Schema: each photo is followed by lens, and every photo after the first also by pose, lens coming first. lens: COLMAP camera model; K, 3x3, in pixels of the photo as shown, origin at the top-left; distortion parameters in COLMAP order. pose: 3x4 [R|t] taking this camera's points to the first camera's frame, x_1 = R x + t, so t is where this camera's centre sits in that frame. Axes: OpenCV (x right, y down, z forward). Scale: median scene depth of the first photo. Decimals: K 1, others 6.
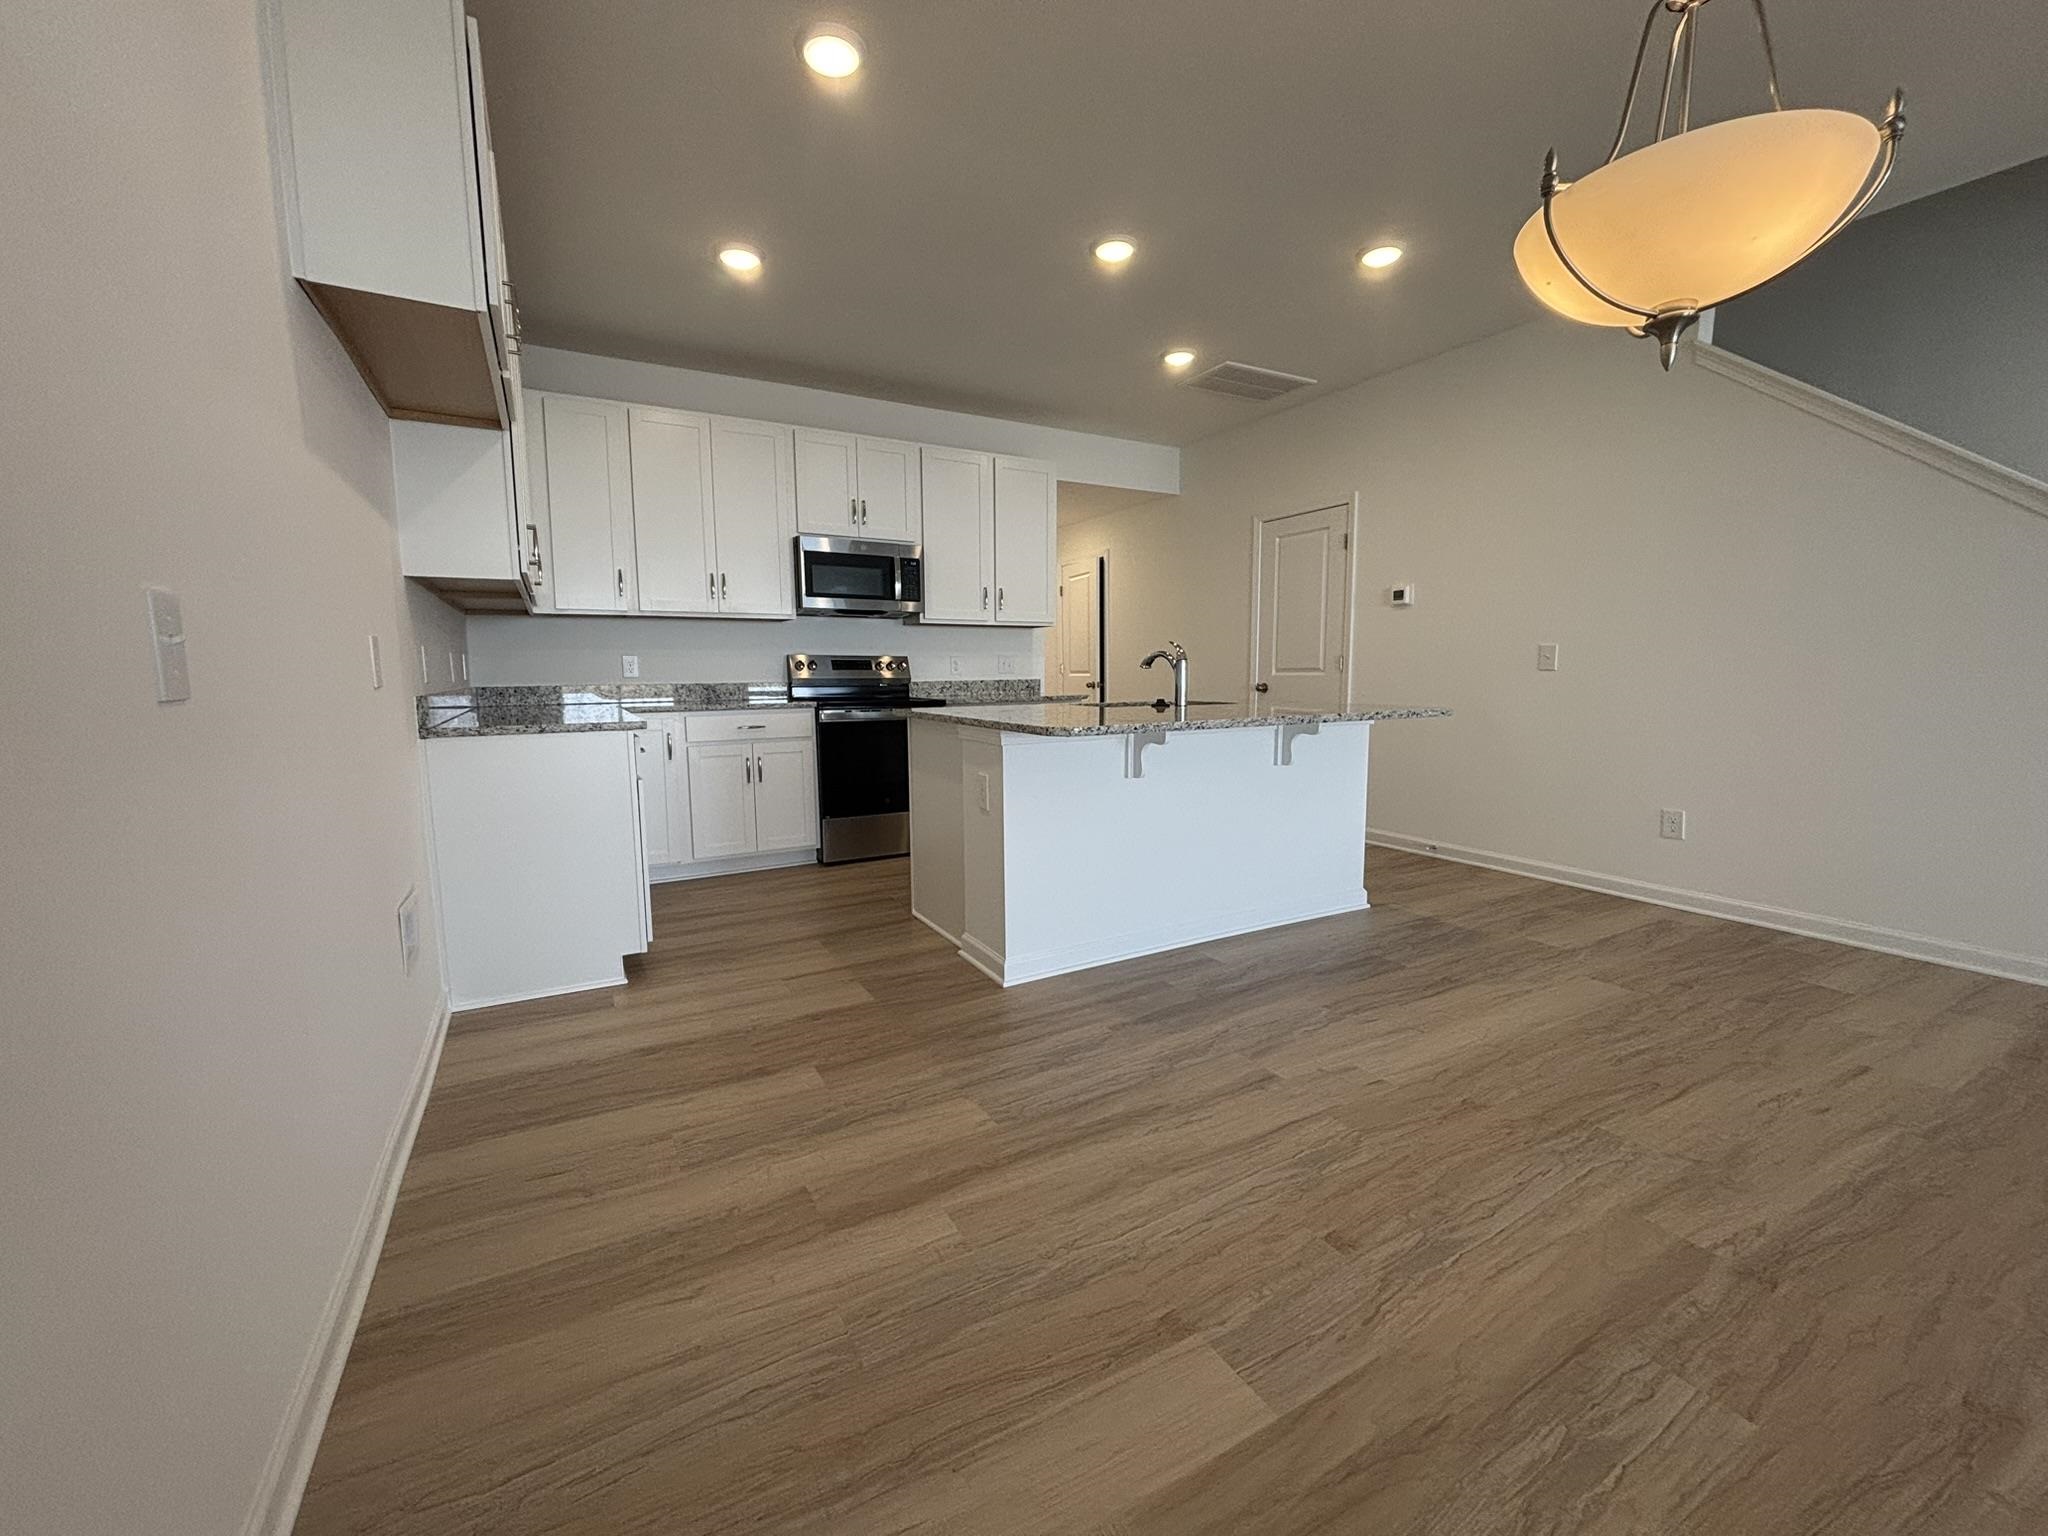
lens RADIAL K [[825.6, 0, 1025.1], [0, 825.6, 770.9], [0, 0, 1]] dist [0.001200, -0.000952]
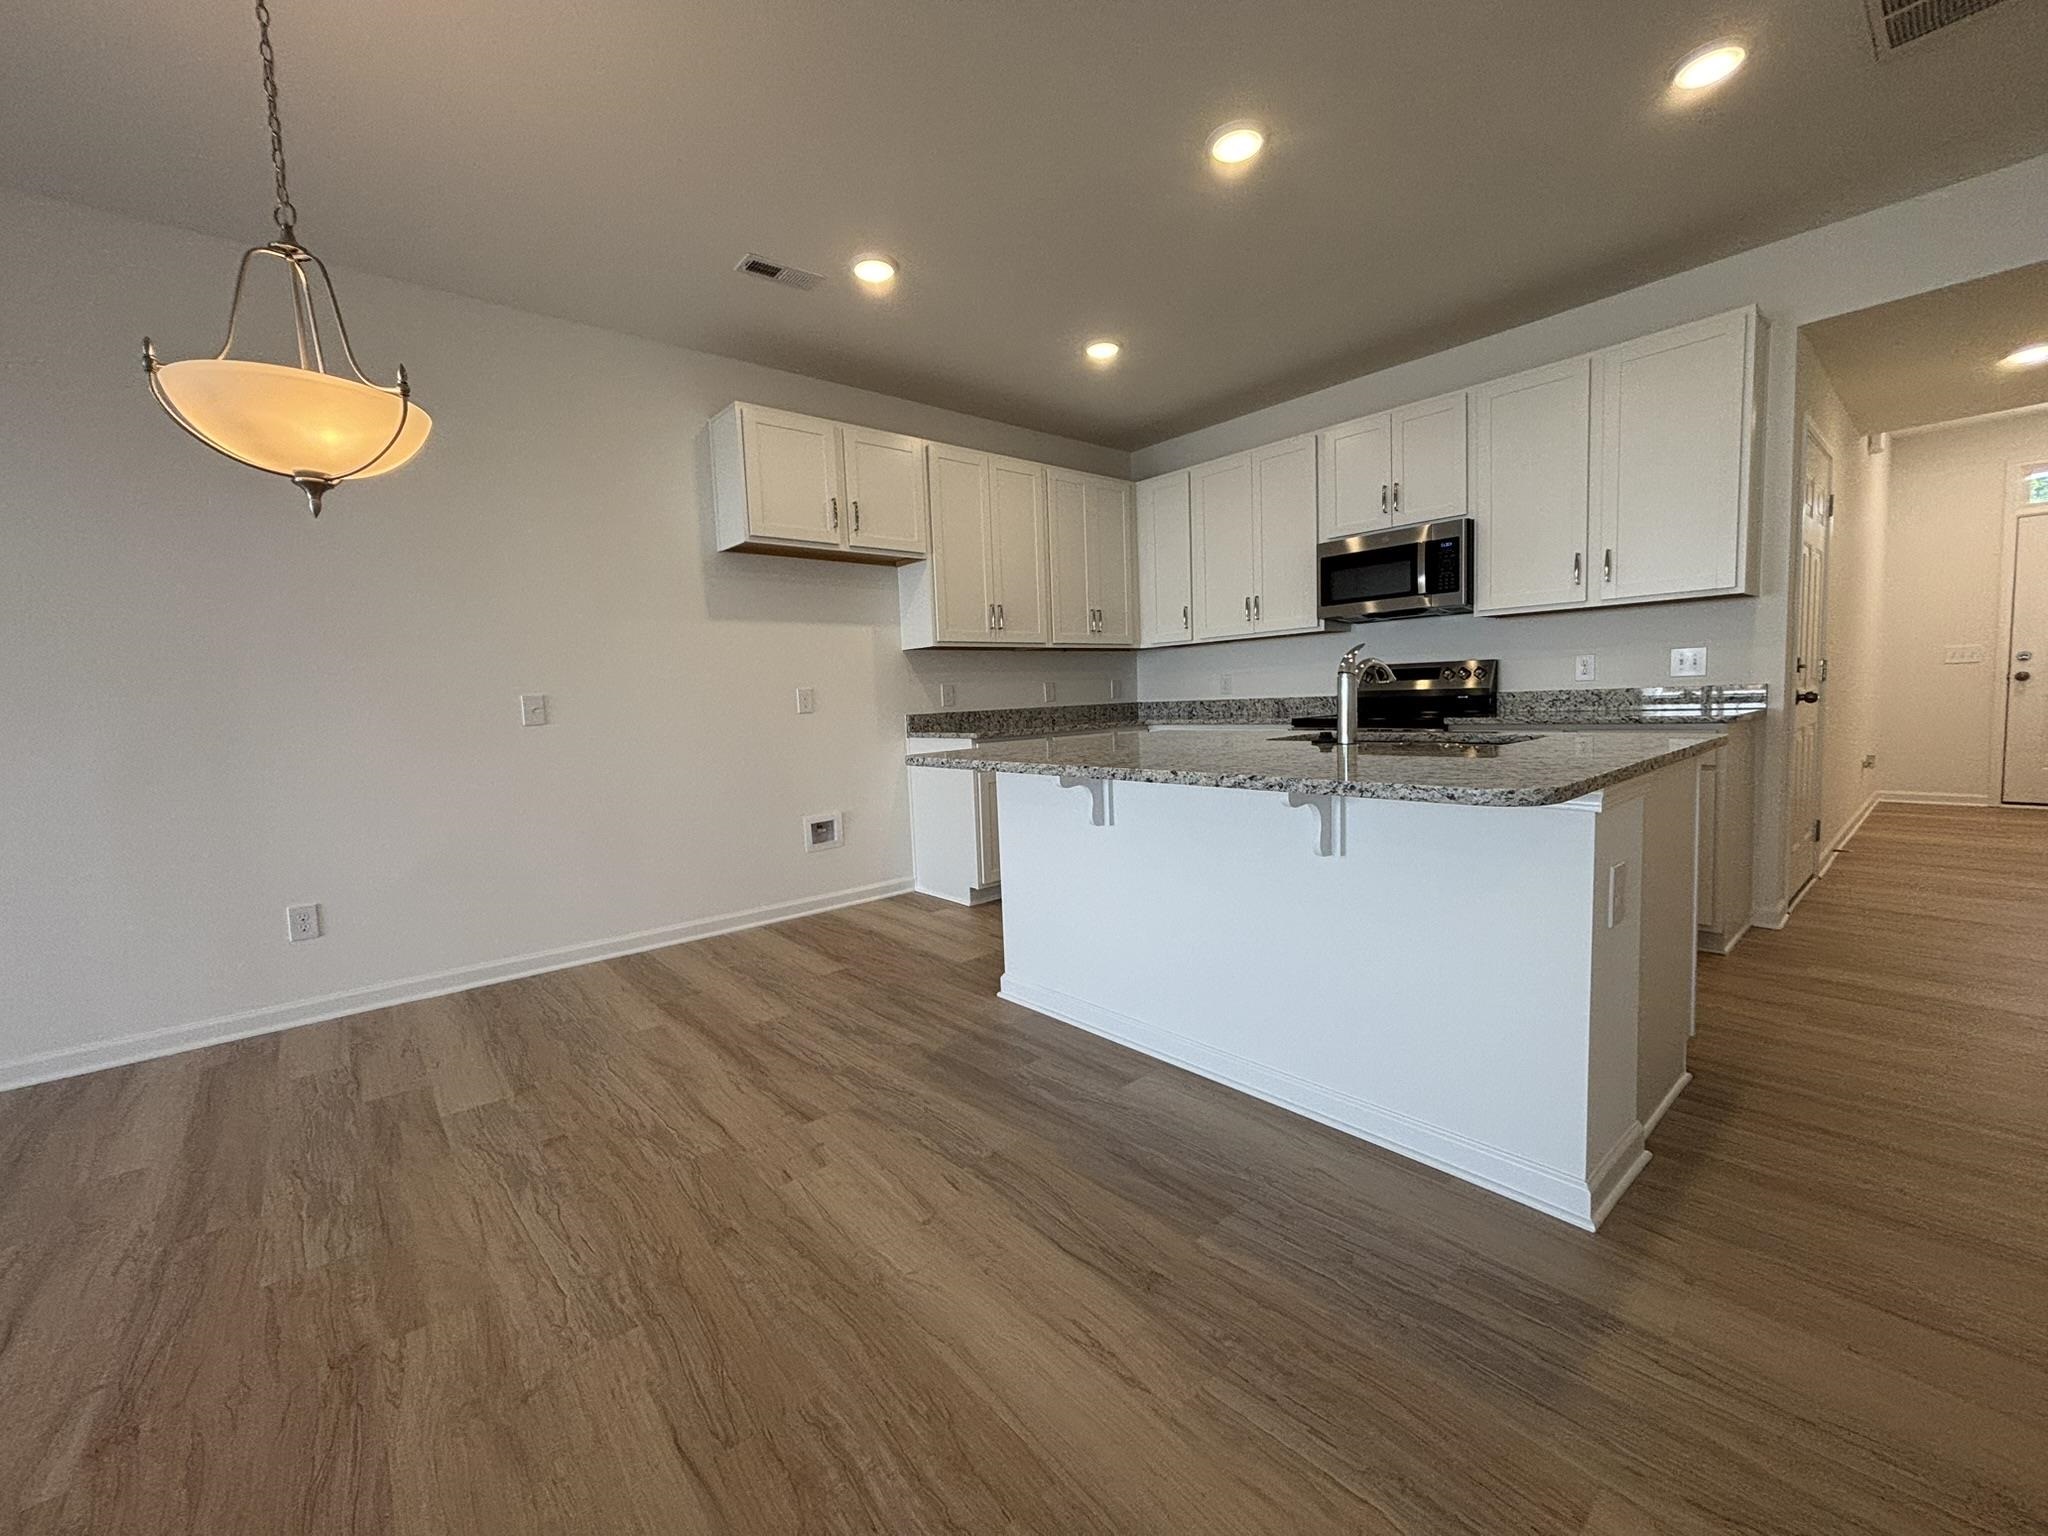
lens RADIAL K [[825.6, 0, 1019.4], [0, 825.6, 769.8], [0, 0, 1]] dist [0.001200, -0.000952]
pose [[0.194399, 0.088104, -0.976958, 0.950802], [-0.079093, 0.994123, 0.073914, -0.105756], [0.977729, 0.062901, 0.200225, 0.754765]]
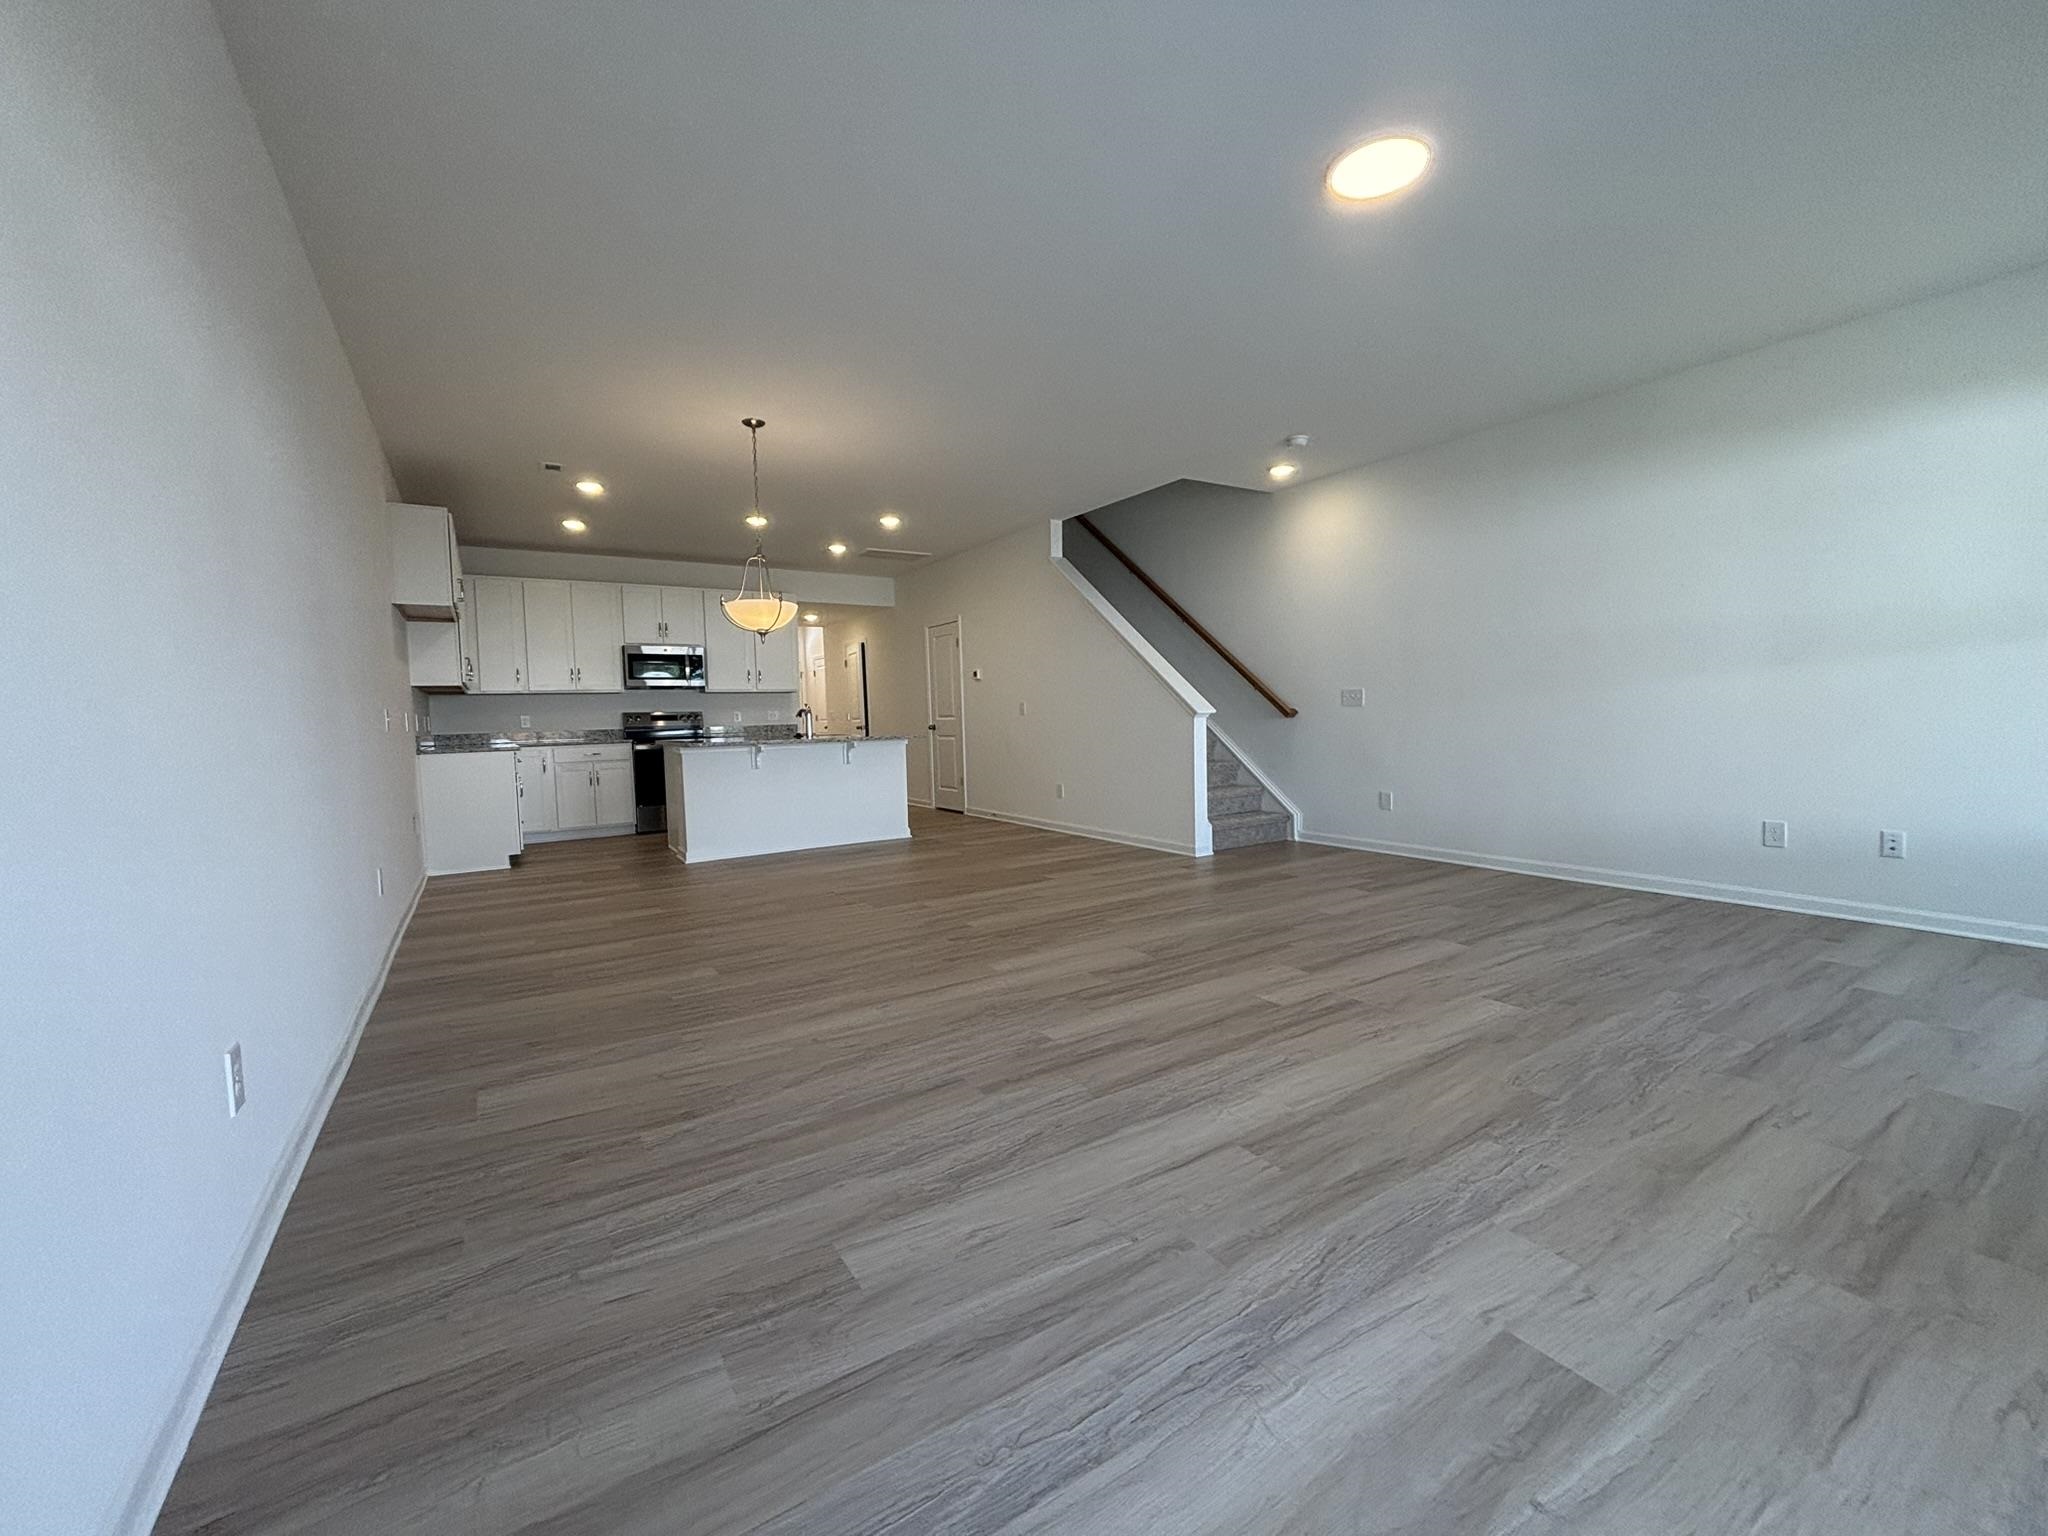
lens RADIAL K [[825.6, 0, 1024.5], [0, 825.6, 769.7], [0, 0, 1]] dist [0.001200, -0.000952]
pose [[0.997900, -0.021326, 0.061163, 0.704960], [0.024672, 0.998209, -0.054492, 0.144928], [-0.059891, 0.055886, 0.996639, -1.201975]]
